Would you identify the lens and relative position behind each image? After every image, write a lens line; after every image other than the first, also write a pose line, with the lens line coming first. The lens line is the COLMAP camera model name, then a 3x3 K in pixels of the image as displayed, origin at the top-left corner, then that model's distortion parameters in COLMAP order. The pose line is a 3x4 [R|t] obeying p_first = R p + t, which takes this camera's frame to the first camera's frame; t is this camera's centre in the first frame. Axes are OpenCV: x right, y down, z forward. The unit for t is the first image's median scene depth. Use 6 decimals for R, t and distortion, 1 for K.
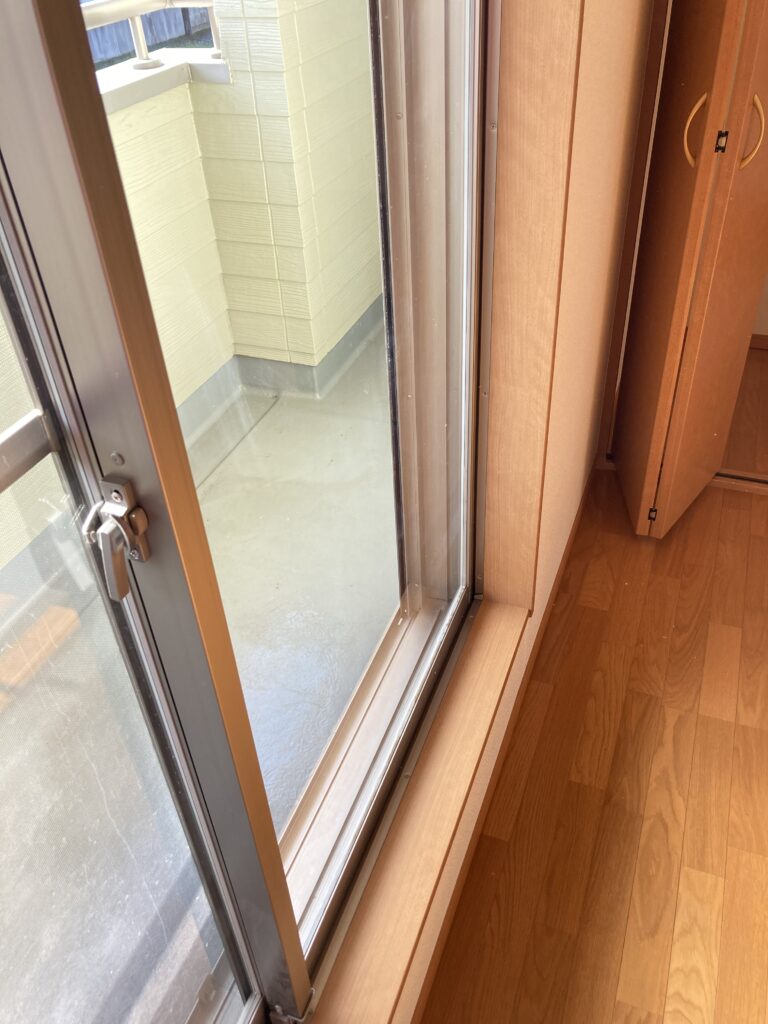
lens RADIAL K [[849.6, 0, 385.9], [0, 849.6, 515.4], [0, 0, 1]] dist [0.025106, -0.040935]
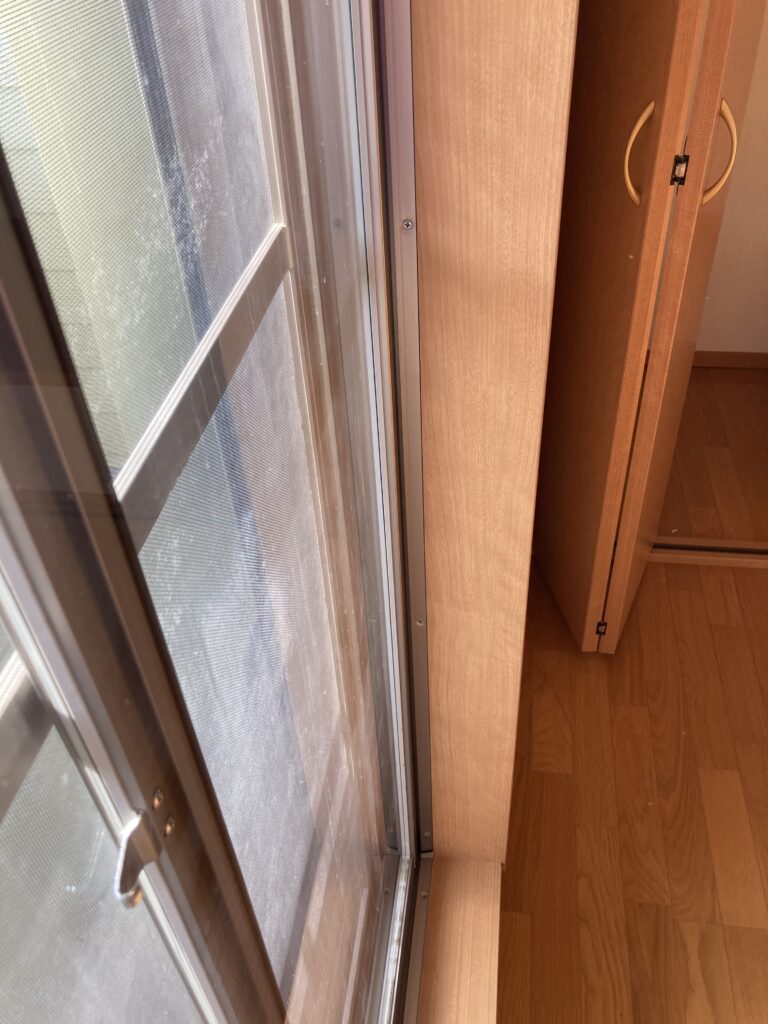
lens RADIAL K [[849.6, 0, 390.0], [0, 849.6, 520.2], [0, 0, 1]] dist [0.025106, -0.040935]
pose [[0.973732, -0.145370, 0.175251, -0.001815], [0.139755, 0.989206, 0.044035, -0.217577], [-0.179761, -0.018386, 0.983539, 0.348840]]
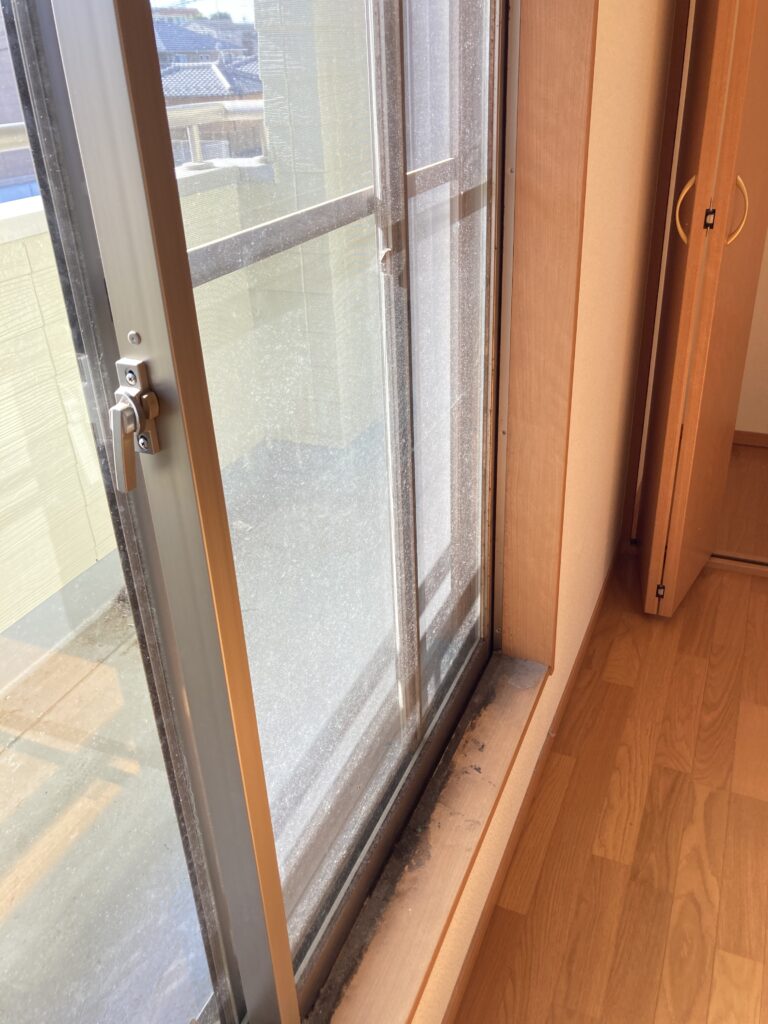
lens RADIAL K [[849.6, 0, 382.0], [0, 849.6, 502.7], [0, 0, 1]] dist [0.025106, -0.040935]
pose [[0.998798, 0.028030, -0.040205, 0.012671], [-0.034667, 0.983911, -0.175266, 0.108511], [0.034645, 0.176449, 0.983700, 0.006451]]
